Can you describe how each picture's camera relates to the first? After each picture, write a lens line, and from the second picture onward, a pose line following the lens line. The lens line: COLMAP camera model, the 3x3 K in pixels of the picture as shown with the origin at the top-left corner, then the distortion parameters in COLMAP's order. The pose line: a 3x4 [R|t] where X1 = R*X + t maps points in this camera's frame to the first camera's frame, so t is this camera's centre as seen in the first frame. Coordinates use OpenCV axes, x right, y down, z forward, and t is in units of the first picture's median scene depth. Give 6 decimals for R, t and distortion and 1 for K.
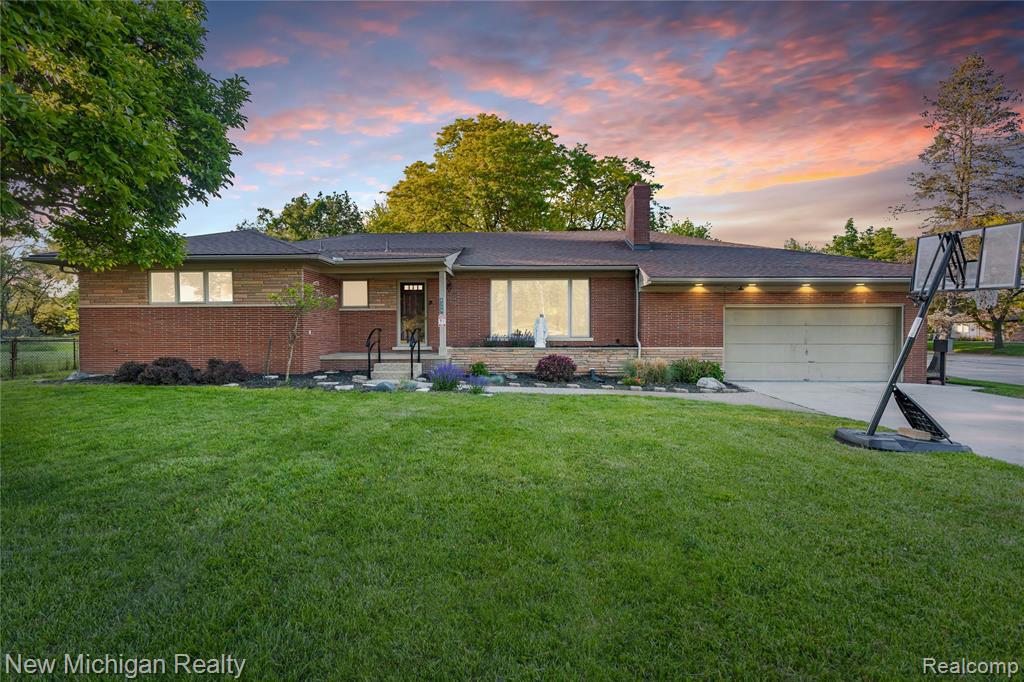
lens RADIAL K [[511.0, 0, 515.5], [0, 511.0, 343.1], [0, 0, 1]] dist [-0.000271, -0.000114]
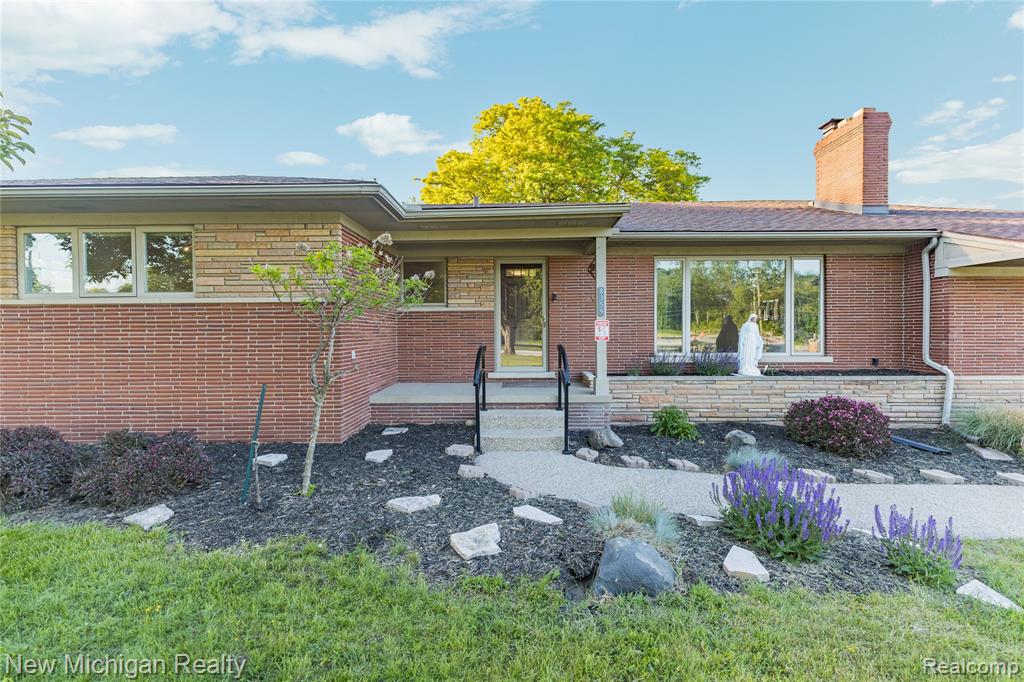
lens RADIAL K [[447.5, 0, 517.8], [0, 447.5, 335.3], [0, 0, 1]] dist [0.005405, 0.000394]
pose [[0.999877, -0.002820, 0.015409, -0.217231], [0.002995, 0.999931, -0.011335, -0.030361], [-0.015376, 0.011380, 0.999817, 0.489196]]
